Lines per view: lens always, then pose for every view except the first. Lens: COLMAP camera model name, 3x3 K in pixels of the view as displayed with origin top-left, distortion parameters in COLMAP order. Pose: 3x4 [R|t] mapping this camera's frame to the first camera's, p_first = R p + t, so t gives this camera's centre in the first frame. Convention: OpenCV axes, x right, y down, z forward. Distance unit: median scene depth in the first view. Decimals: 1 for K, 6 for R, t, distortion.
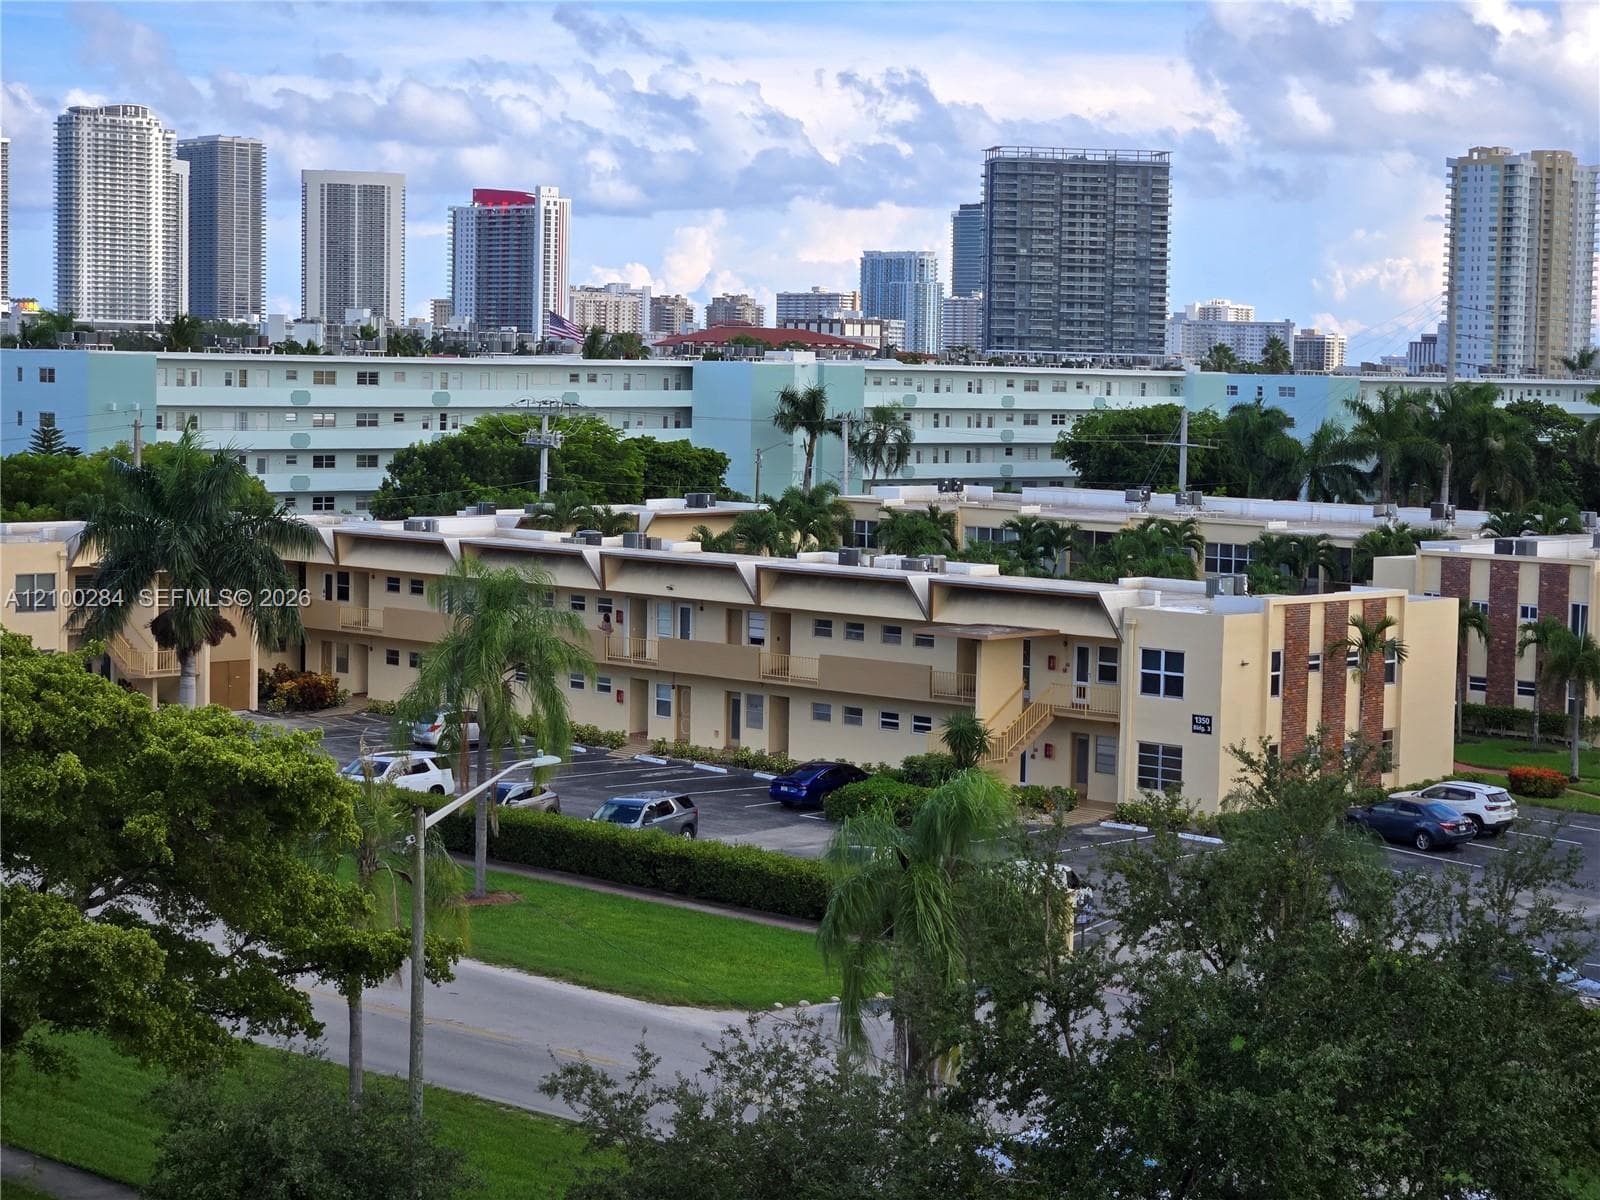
lens RADIAL K [[3185.4, 0, 843.1], [0, 3185.4, 603.8], [0, 0, 1]] dist [-0.404593, 4.732941]
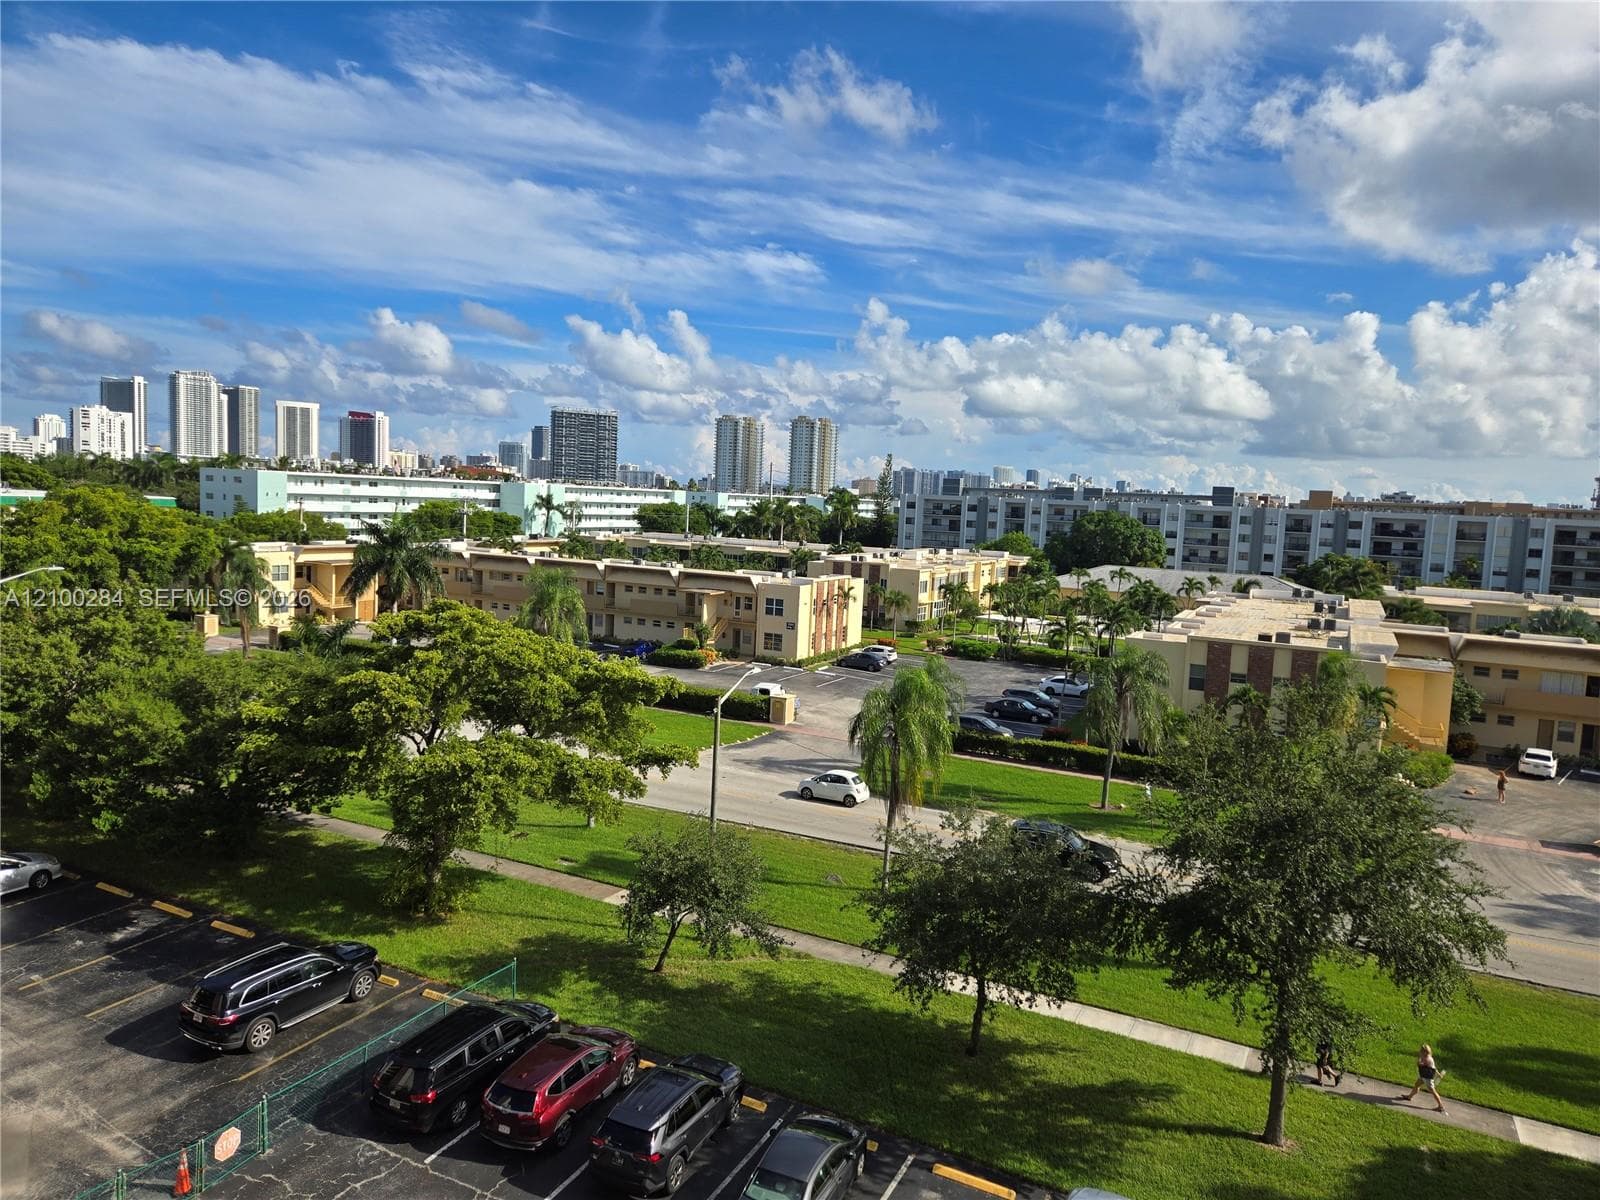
lens RADIAL K [[1064.9, 0, 808.6], [0, 1064.9, 592.1], [0, 0, 1]] dist [0.077681, -0.061042]
pose [[0.957207, -0.001866, 0.289397, -0.118305], [-0.004879, 0.999733, 0.022584, -0.010301], [-0.289362, -0.023030, 0.956943, 0.110033]]
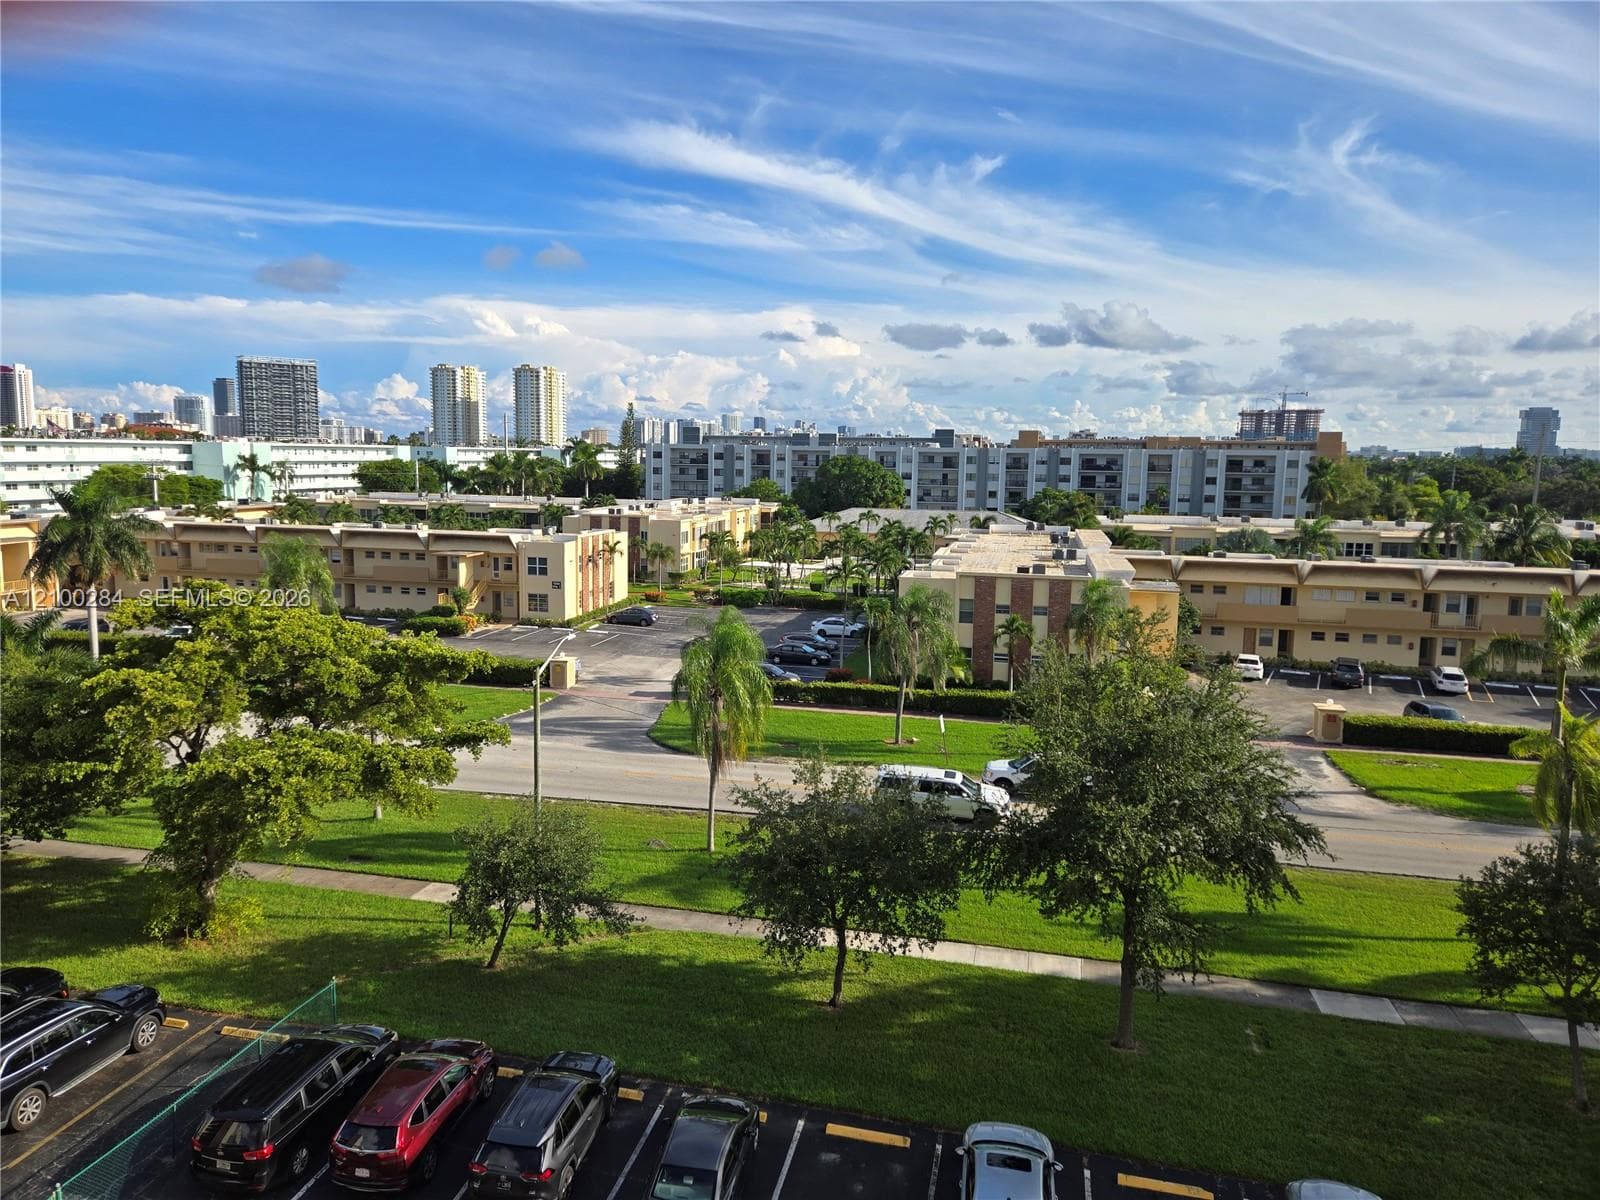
lens RADIAL K [[1060.4, 0, 789.5], [0, 1060.4, 578.9], [0, 0, 1]] dist [0.085611, -0.070271]
pose [[0.865101, -0.065074, 0.497359, -0.136275], [0.039379, 0.997300, 0.061990, -0.011953], [-0.500049, -0.034043, 0.865327, 0.129677]]
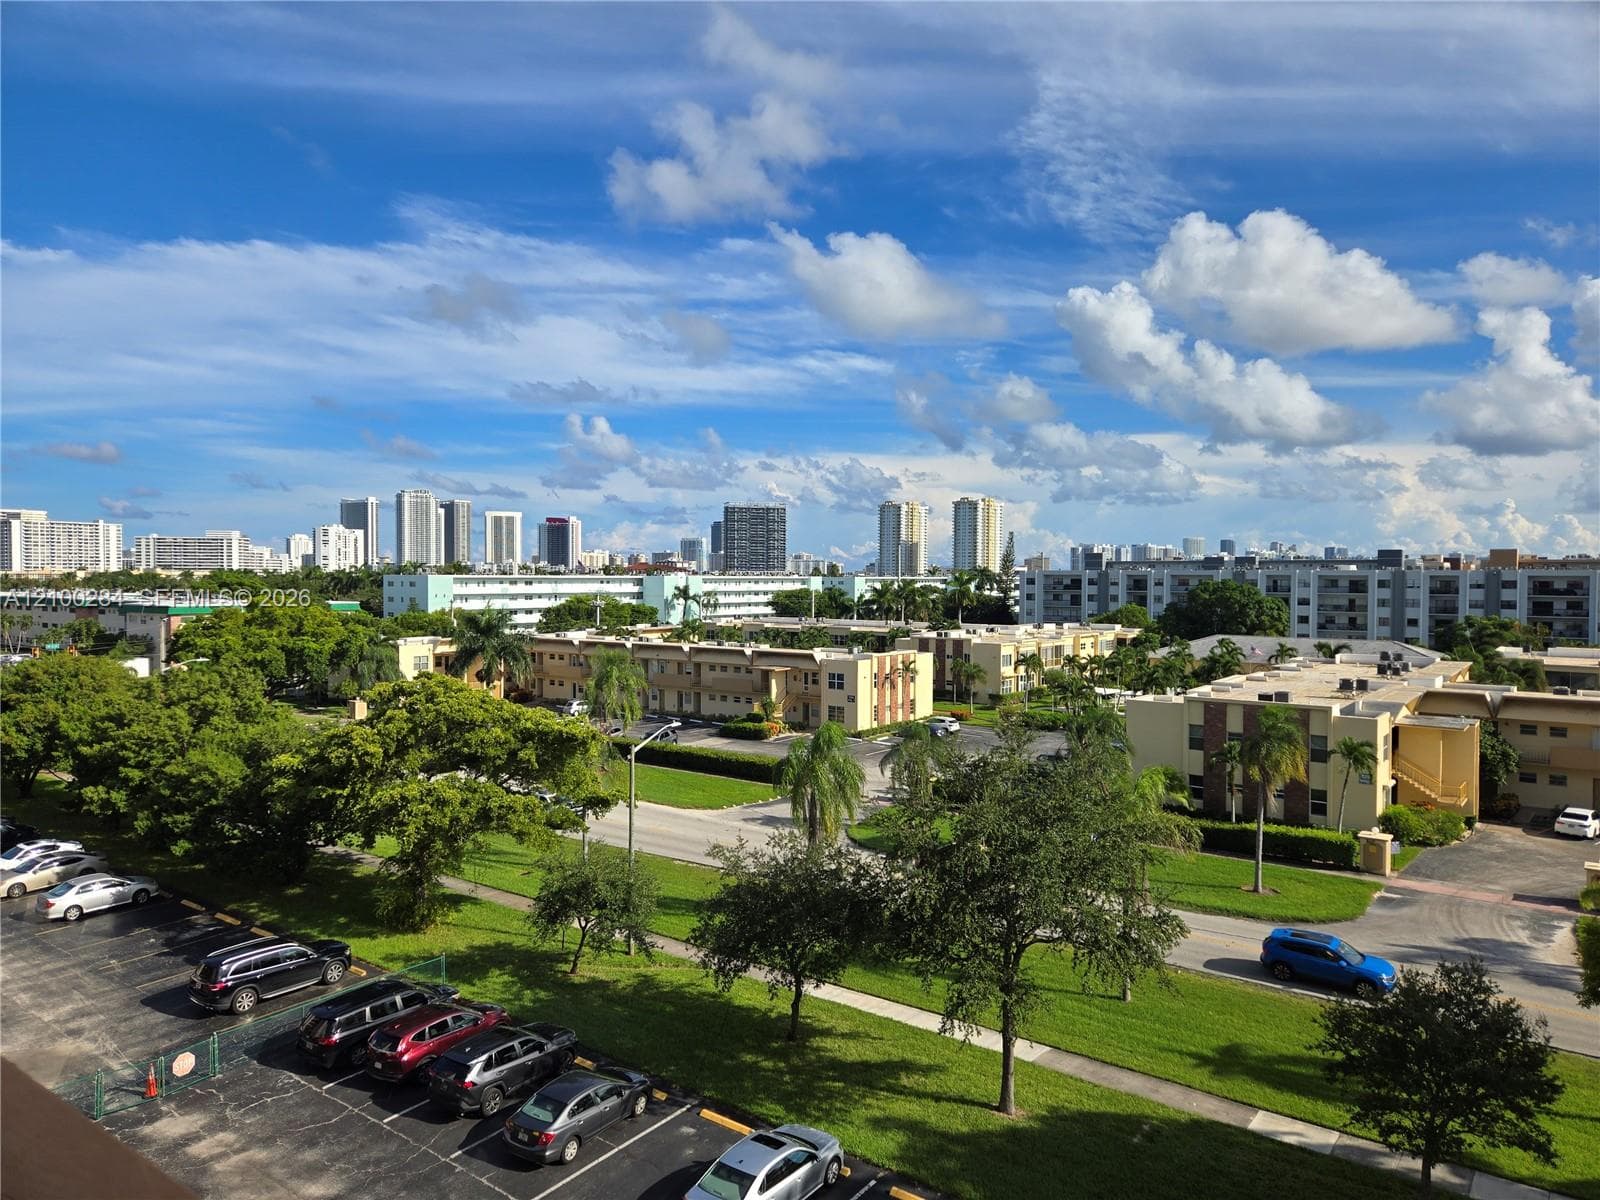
lens RADIAL K [[1065.5, 0, 793.8], [0, 1065.5, 601.4], [0, 0, 1]] dist [0.076845, -0.058204]
pose [[0.993489, -0.017543, 0.112571, -0.040171], [0.023249, 0.998499, -0.049581, -0.003205], [-0.111532, 0.051875, 0.992406, 0.035585]]
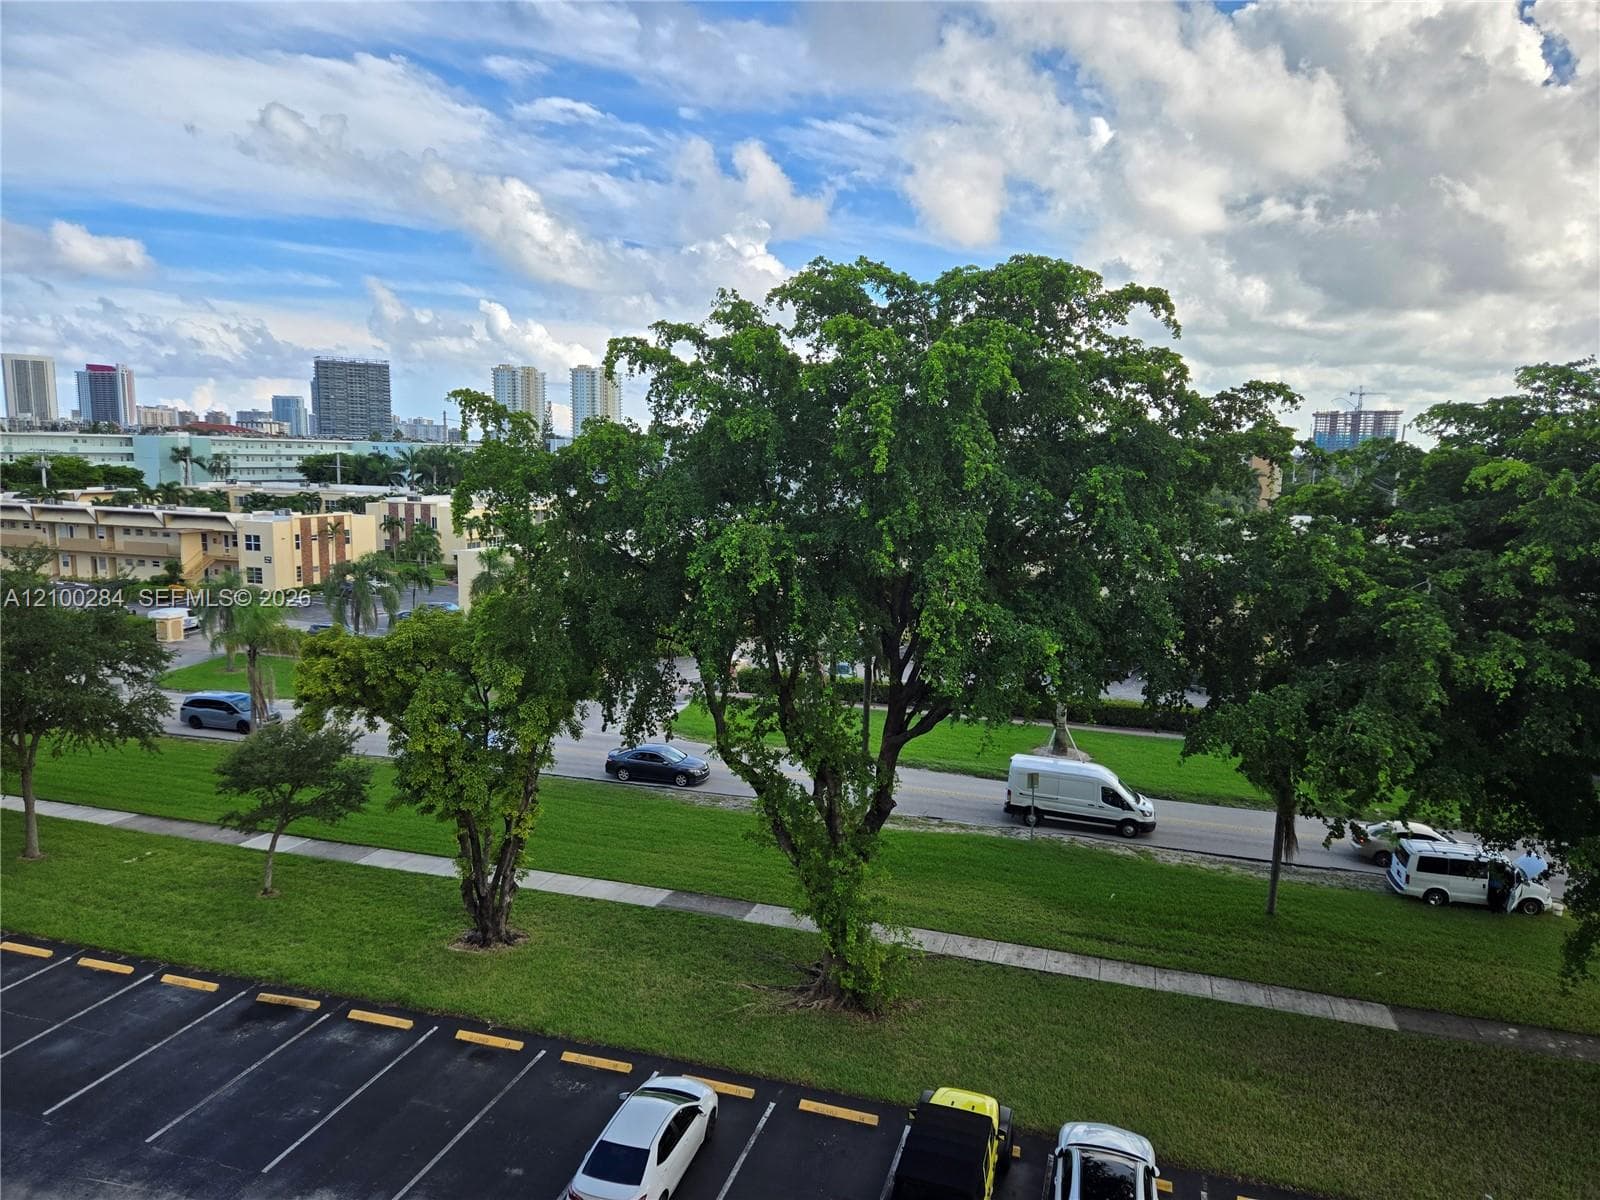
lens RADIAL K [[1065.5, 0, 793.8], [0, 1065.5, 601.4], [0, 0, 1]] dist [0.076845, -0.058204]
pose [[0.901152, -0.060801, 0.429218, 0.104822], [0.029524, 0.996424, 0.079162, 0.010127], [-0.432497, -0.058665, 0.899725, -0.097172]]
